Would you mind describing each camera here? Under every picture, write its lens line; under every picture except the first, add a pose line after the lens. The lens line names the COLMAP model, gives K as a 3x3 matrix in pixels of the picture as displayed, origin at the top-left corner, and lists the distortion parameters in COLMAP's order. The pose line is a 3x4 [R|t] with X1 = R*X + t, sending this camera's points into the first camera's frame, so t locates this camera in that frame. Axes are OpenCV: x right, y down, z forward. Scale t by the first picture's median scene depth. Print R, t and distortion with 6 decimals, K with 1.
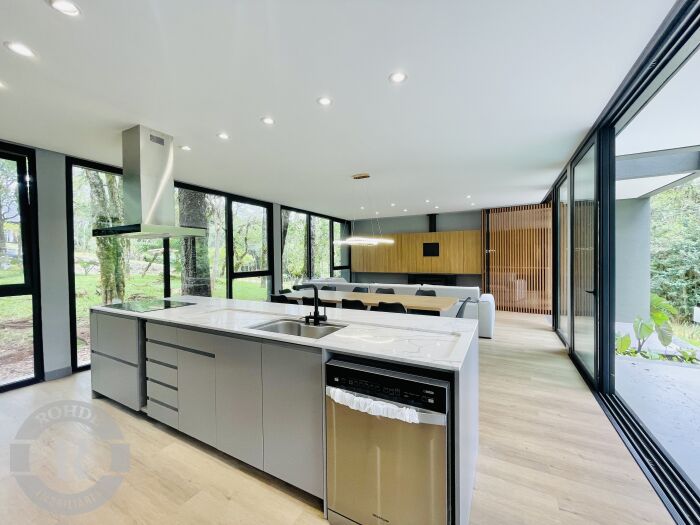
lens RADIAL K [[283.3, 0, 351.9], [0, 283.3, 263.5], [0, 0, 1]] dist [-0.003078, -0.000380]
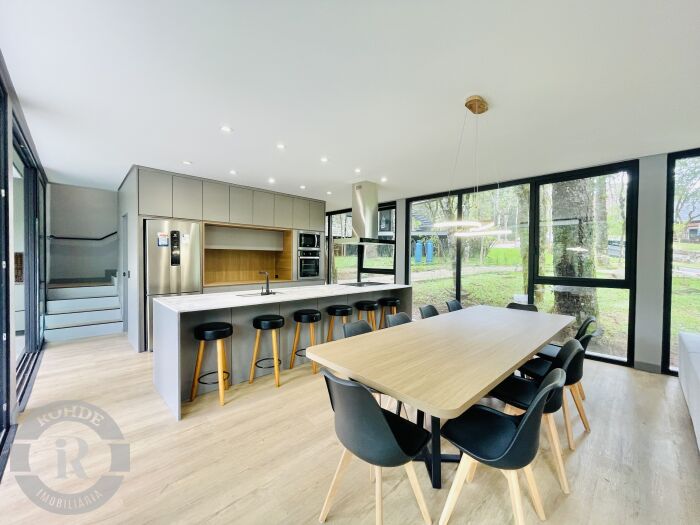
lens RADIAL K [[283.3, 0, 349.4], [0, 283.3, 262.4], [0, 0, 1]] dist [-0.003078, -0.000380]
pose [[-0.303643, 0.022599, -0.952518, 0.355559], [-0.024607, 0.999199, 0.031551, -0.013220], [0.952468, 0.033019, -0.302844, 0.537775]]
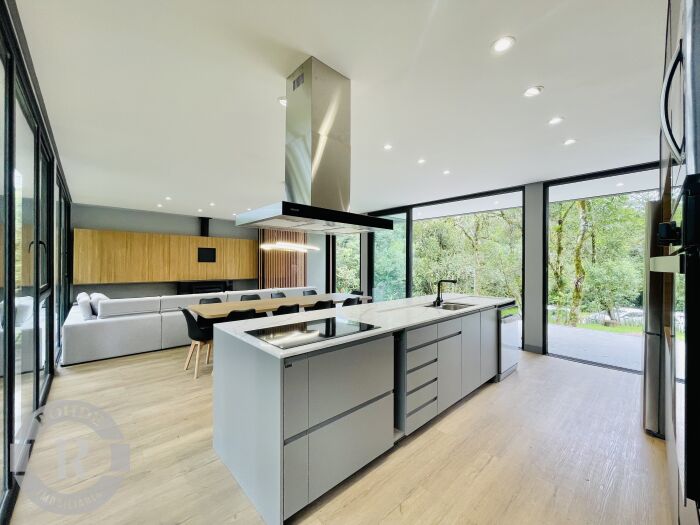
lens RADIAL K [[283.3, 0, 349.6], [0, 283.3, 262.7], [0, 0, 1]] dist [-0.003078, -0.000380]
pose [[0.325572, 0.015533, 0.945390, -0.502456], [0.011175, 0.999732, -0.020274, 0.001049], [-0.945451, 0.017165, 0.325311, 0.266359]]
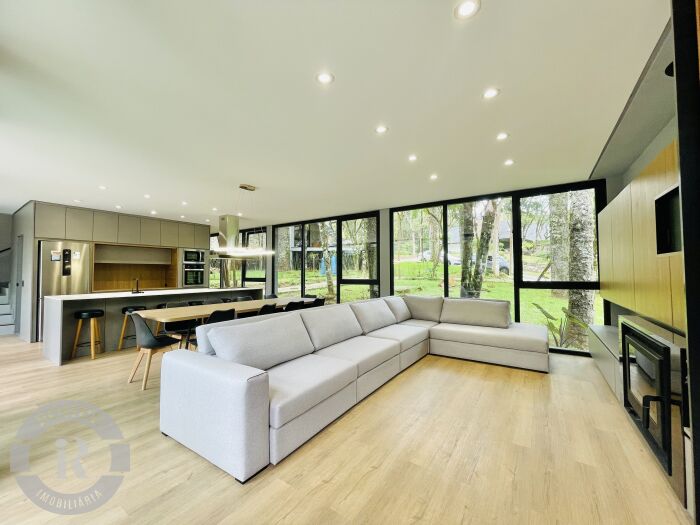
lens RADIAL K [[283.3, 0, 349.8], [0, 283.3, 263.1], [0, 0, 1]] dist [-0.003078, -0.000380]
pose [[-0.100085, -0.022163, -0.994732, 0.582345], [-0.015223, 0.999669, -0.020741, -0.009677], [0.994862, 0.013067, -0.100389, 0.844836]]
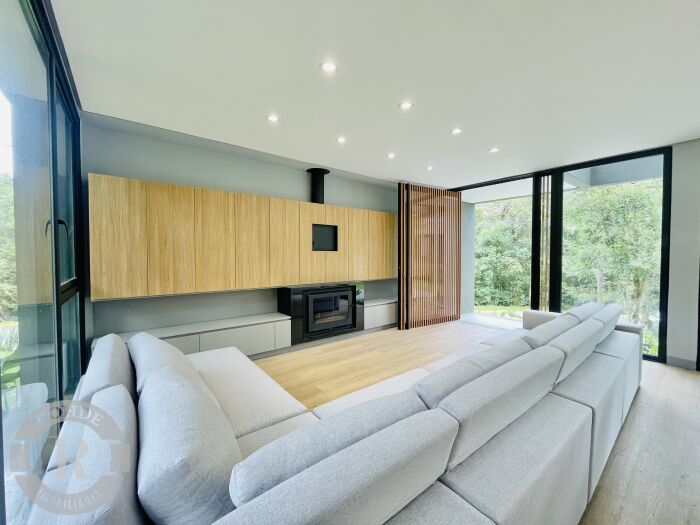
lens RADIAL K [[283.3, 0, 342.8], [0, 283.3, 263.6], [0, 0, 1]] dist [-0.003078, -0.000380]
pose [[0.408354, -0.022133, 0.912555, -0.194252], [0.006125, 0.999750, 0.021507, -0.014591], [-0.912803, -0.003193, 0.408387, 0.834807]]
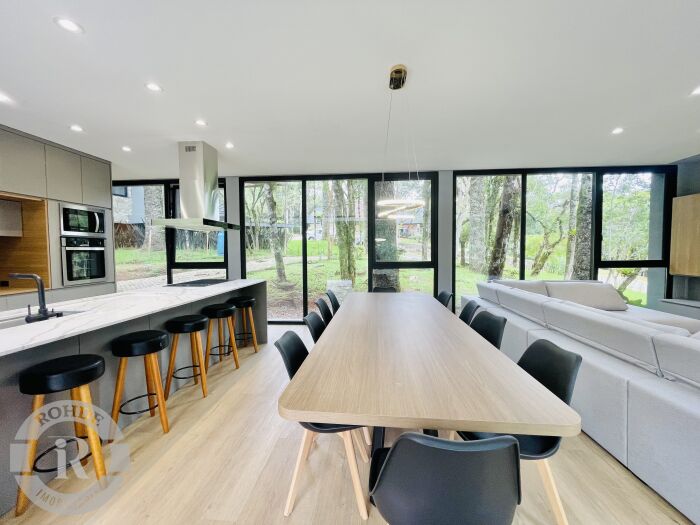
lens RADIAL K [[283.3, 0, 351.0], [0, 283.3, 262.3], [0, 0, 1]] dist [-0.003078, -0.000380]
pose [[0.404017, 0.045257, -0.913631, 0.269019], [-0.014756, 0.998968, 0.042959, -0.002730], [0.914633, -0.003874, 0.404267, 0.413025]]
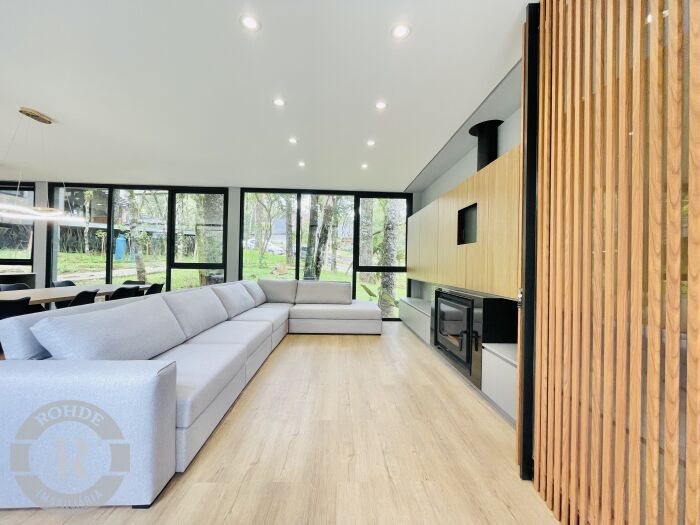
lens RADIAL K [[283.3, 0, 350.2], [0, 283.3, 261.9], [0, 0, 1]] dist [-0.003078, -0.000380]
pose [[0.505316, 0.014007, -0.862821, 0.572758], [-0.042761, 0.999046, -0.008824, 0.008263], [0.861874, 0.041354, 0.505433, 0.753794]]
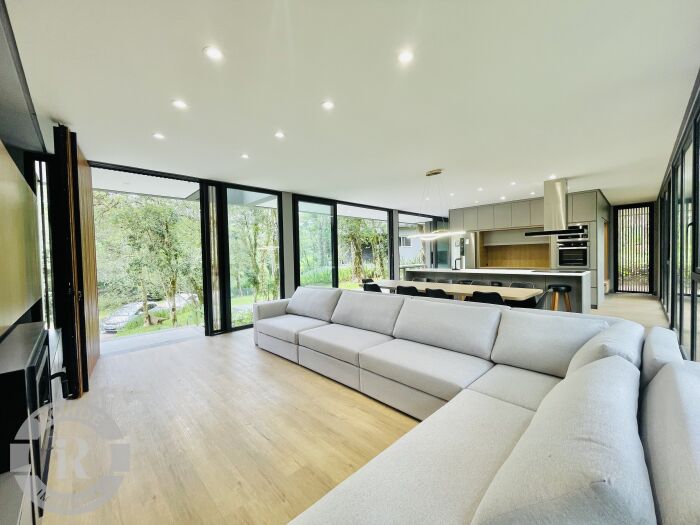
lens RADIAL K [[283.3, 0, 351.4], [0, 283.3, 263.0], [0, 0, 1]] dist [-0.003078, -0.000380]
pose [[-0.953551, 0.029732, 0.299760, 0.013915], [0.043281, 0.998315, 0.038660, -0.015046], [-0.298106, 0.049839, -0.953231, 1.209629]]
